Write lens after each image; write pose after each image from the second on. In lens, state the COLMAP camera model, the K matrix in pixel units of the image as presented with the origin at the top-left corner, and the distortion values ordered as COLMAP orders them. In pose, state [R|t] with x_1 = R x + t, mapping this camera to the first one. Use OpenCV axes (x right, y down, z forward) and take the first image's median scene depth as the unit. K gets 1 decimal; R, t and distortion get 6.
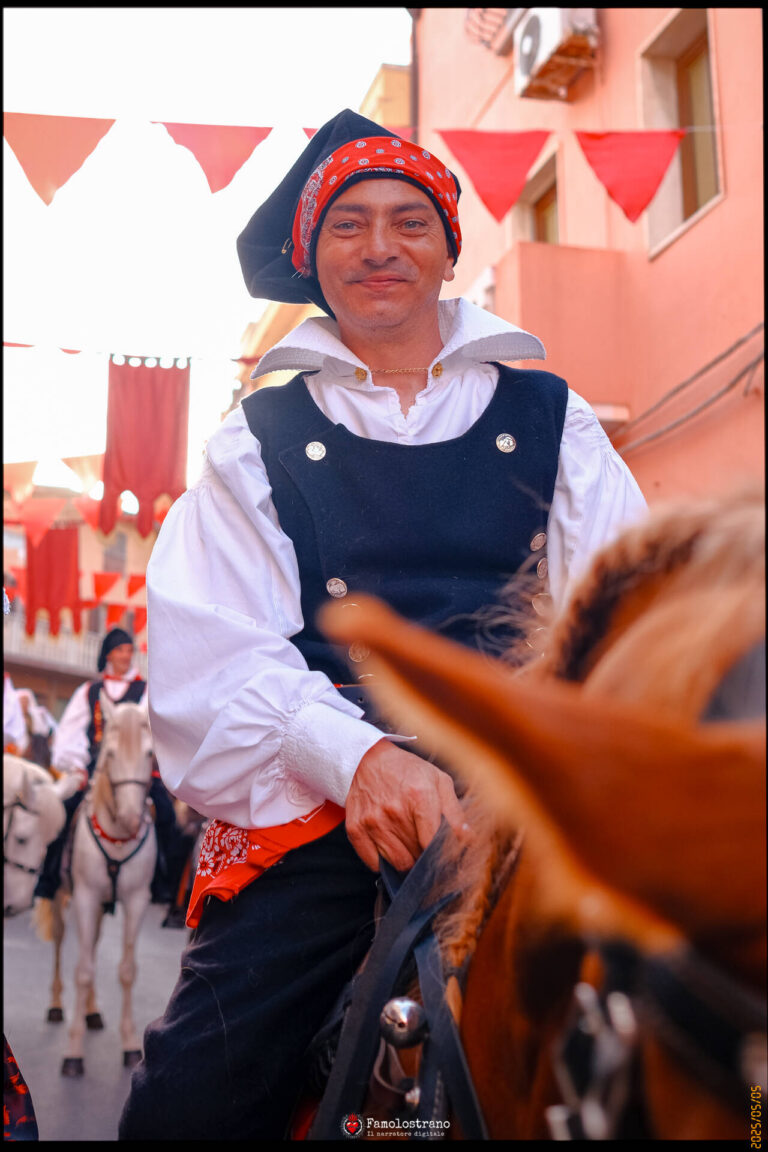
lens RADIAL K [[1127.8, 0, 384.0], [0, 1127.8, 576.0], [0, 0, 1]] dist [0.002822, -0.004013]
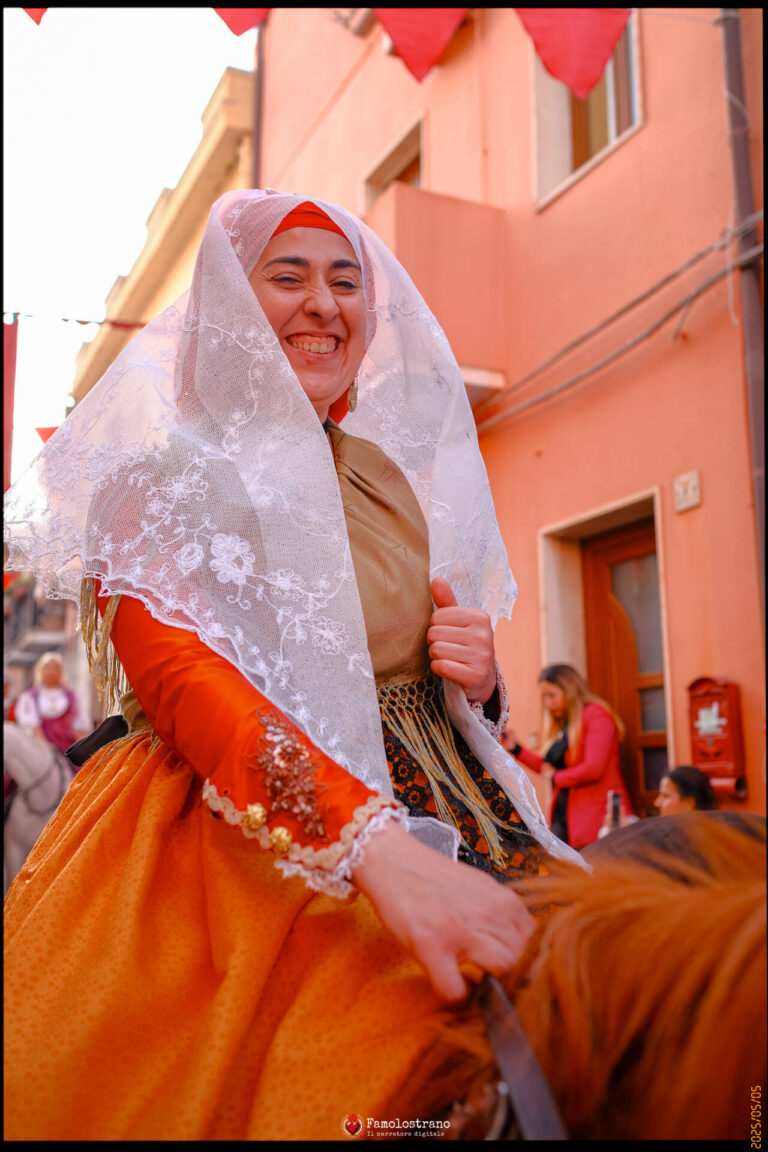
lens RADIAL K [[1061.1, 0, 384.0], [0, 1061.1, 576.0], [0, 0, 1]] dist [-0.001152, 0.005149]
pose [[0.985460, 0.038427, 0.165507, -0.020628], [-0.038803, 0.999246, -0.000967, 0.023228], [-0.165419, -0.005469, 0.986208, 0.163895]]
